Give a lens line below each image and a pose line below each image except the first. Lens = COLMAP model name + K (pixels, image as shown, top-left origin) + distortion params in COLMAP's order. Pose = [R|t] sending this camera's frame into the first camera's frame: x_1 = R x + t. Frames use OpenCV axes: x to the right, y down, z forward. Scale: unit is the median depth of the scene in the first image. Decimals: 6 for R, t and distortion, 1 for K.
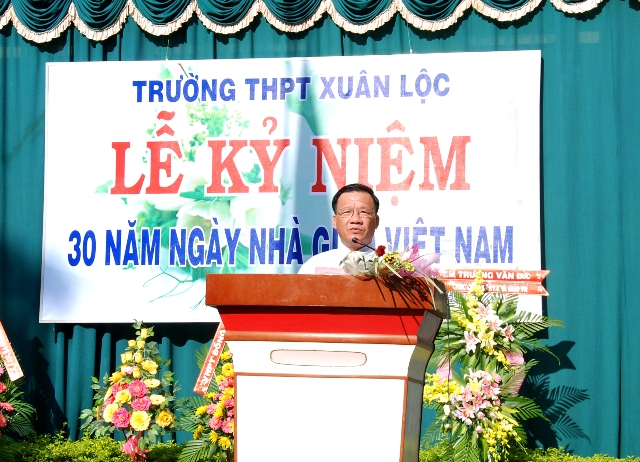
lens RADIAL K [[1734.5, 0, 360.7], [0, 1734.5, 243.7], [0, 0, 1]] dist [0.199007, 0.803474]
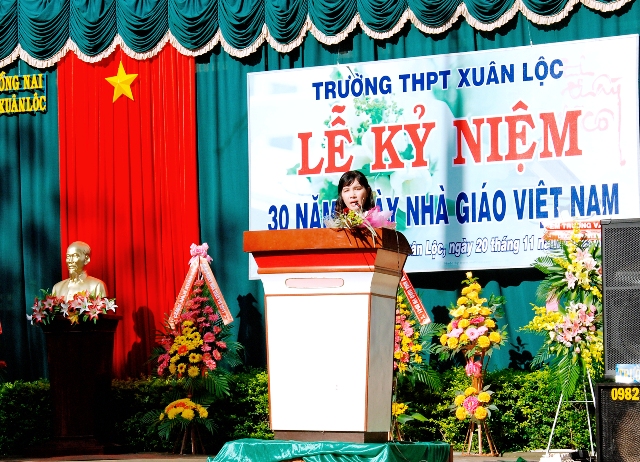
lens RADIAL K [[1791.6, 0, 320.2], [0, 1791.6, 244.4], [0, 0, 1]] dist [0.309905, 0.339176]
pose [[0.972276, -0.044721, -0.229521, 0.166610], [0.048874, 0.998727, 0.012440, 0.006116], [0.228673, -0.023313, 0.973224, -0.252486]]
